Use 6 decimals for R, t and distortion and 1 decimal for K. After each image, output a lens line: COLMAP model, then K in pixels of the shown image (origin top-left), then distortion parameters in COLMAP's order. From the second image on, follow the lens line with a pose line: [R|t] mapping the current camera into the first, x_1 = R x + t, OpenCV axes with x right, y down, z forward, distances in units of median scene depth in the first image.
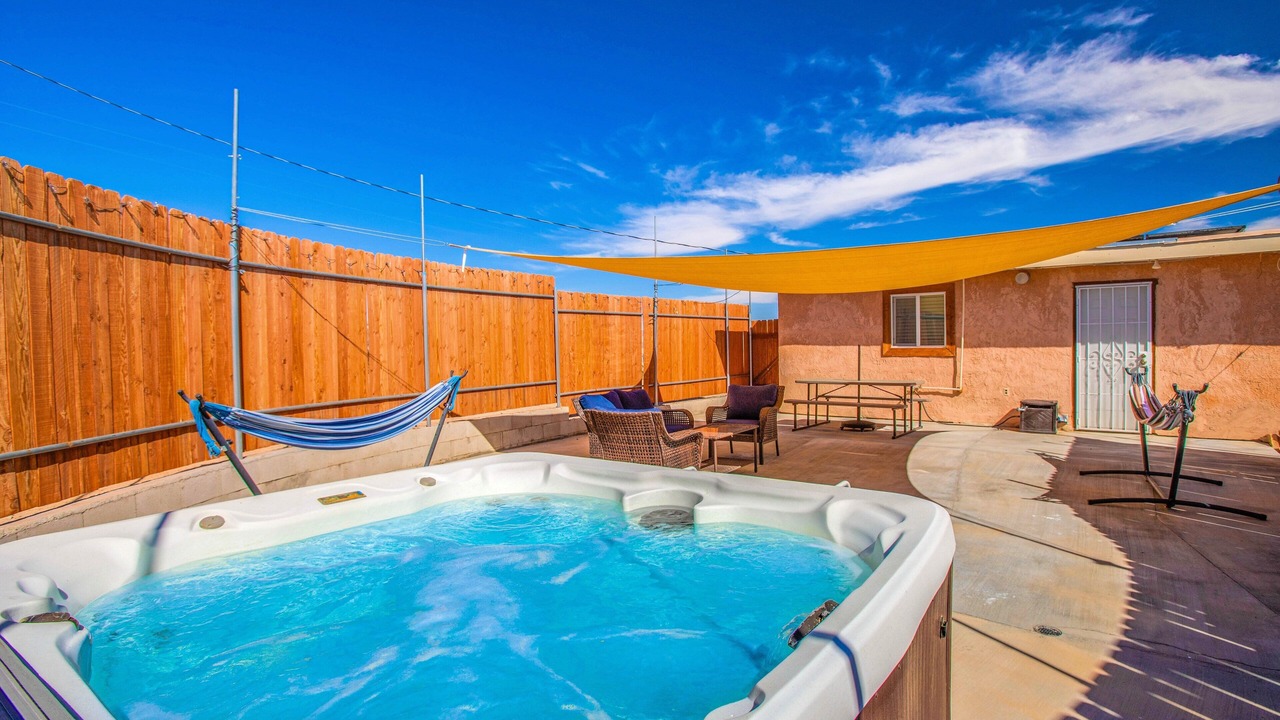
lens RADIAL K [[644.5, 0, 640.0], [0, 644.5, 360.0], [0, 0, 1]] dist [-0.074828, 0.037974]
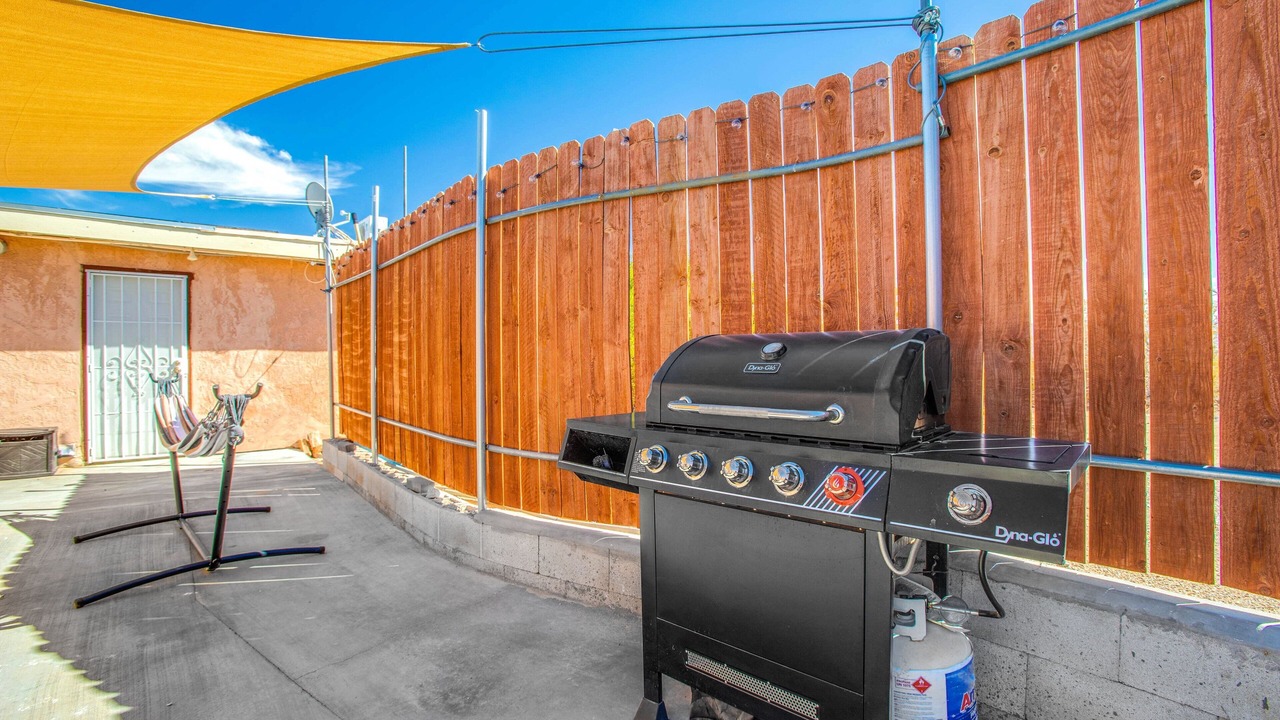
lens RADIAL K [[585.6, 0, 645.5], [0, 585.6, 357.9], [0, 0, 1]] dist [-0.059748, 0.017357]
pose [[0.206530, 0.012271, 0.978363, 0.167417], [0.025254, 0.999521, -0.017868, 0.013727], [-0.978114, 0.028398, 0.206121, 0.197928]]
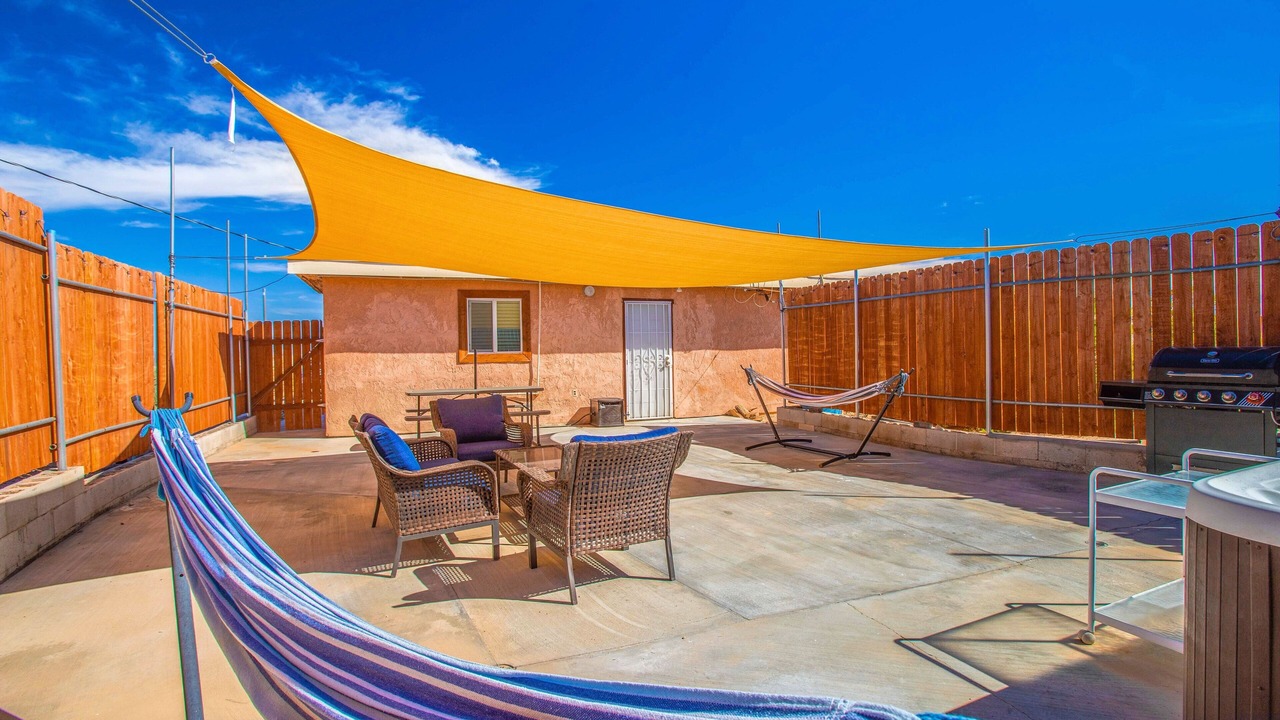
lens RADIAL K [[613.1, 0, 640.0], [0, 613.1, 360.0], [0, 0, 1]] dist [-0.080334, 0.036499]
pose [[0.496025, -0.008371, 0.868268, -0.283429], [0.029854, 0.999527, -0.007418, 0.004007], [-0.867795, 0.029601, 0.496040, 0.357542]]
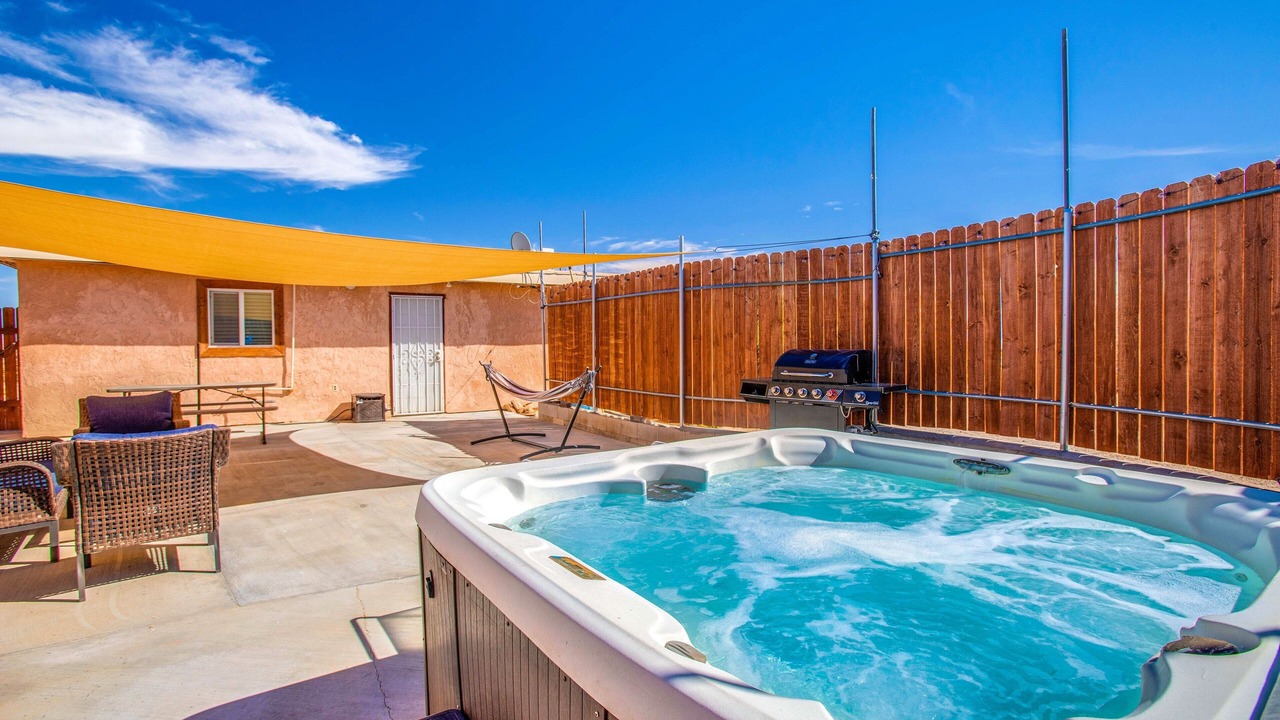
lens RADIAL K [[619.5, 0, 644.2], [0, 619.5, 357.6], [0, 0, 1]] dist [-0.082264, 0.039995]
pose [[0.310846, -0.012874, 0.950373, -0.232670], [0.022808, 0.999721, 0.006083, 0.004058], [-0.950186, 0.019785, 0.311053, 0.170086]]
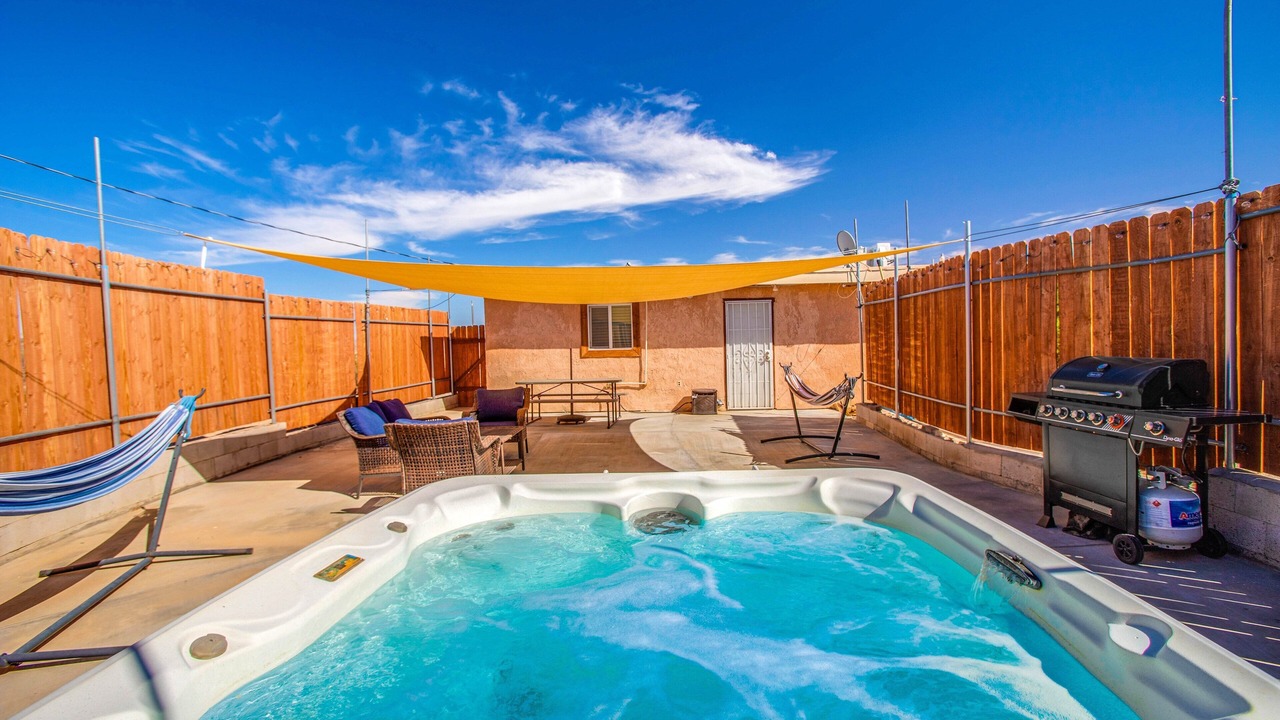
lens RADIAL K [[589.7, 0, 640.0], [0, 589.7, 360.0], [0, 0, 1]] dist [-0.096152, 0.042552]
pose [[0.836406, -0.026001, 0.547494, -0.125404], [0.027395, 0.999609, 0.005621, -0.005555], [-0.547426, 0.010297, 0.836791, 0.053629]]
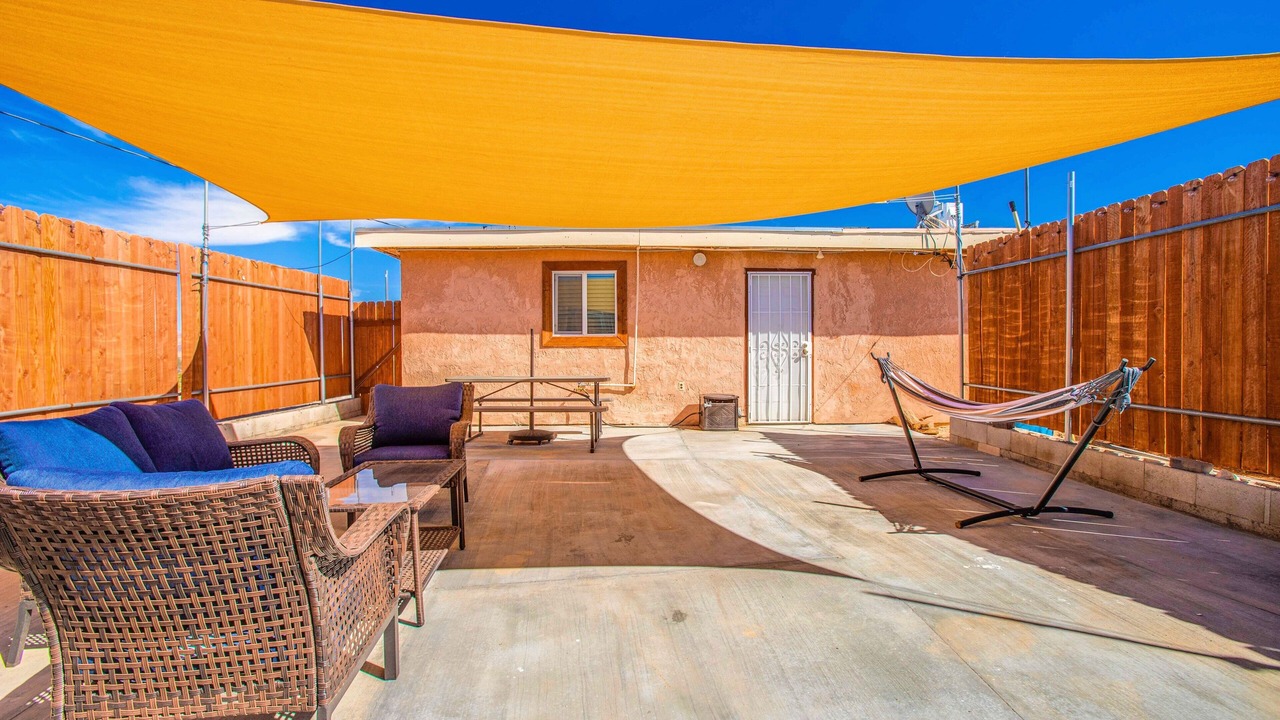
lens RADIAL K [[613.1, 0, 640.0], [0, 613.1, 360.0], [0, 0, 1]] dist [-0.080334, 0.036499]
pose [[0.775288, -0.003344, 0.631599, -0.012103], [0.008079, 0.999957, -0.004624, 0.016183], [-0.631556, 0.008688, 0.775282, 0.353074]]
